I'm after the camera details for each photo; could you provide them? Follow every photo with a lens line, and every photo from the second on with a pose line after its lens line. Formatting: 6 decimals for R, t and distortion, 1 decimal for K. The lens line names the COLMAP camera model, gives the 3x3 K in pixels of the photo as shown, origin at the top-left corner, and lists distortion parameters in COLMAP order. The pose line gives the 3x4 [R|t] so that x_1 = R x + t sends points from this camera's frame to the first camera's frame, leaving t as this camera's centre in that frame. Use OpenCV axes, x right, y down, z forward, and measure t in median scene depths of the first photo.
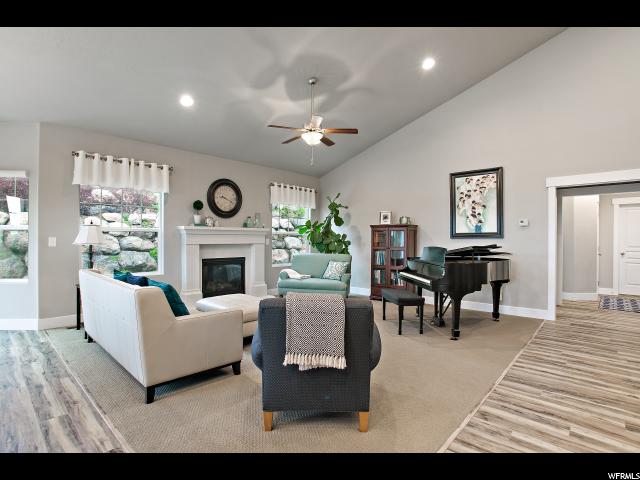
lens RADIAL K [[331.9, 0, 323.1], [0, 331.9, 241.4], [0, 0, 1]] dist [-0.049952, 0.016733]
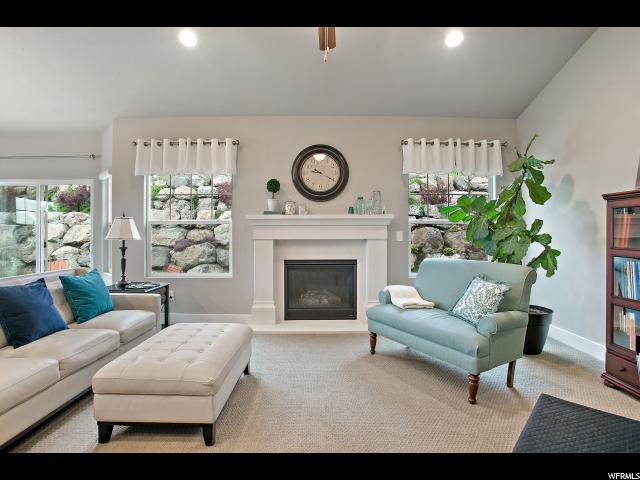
lens RADIAL K [[331.9, 0, 330.4], [0, 331.9, 229.1], [0, 0, 1]] dist [-0.049952, 0.016733]
pose [[0.681344, -0.014646, -0.731817, 0.215473], [-0.000615, 0.999788, -0.020581, 0.000562], [0.731963, 0.014473, 0.681191, 0.530118]]
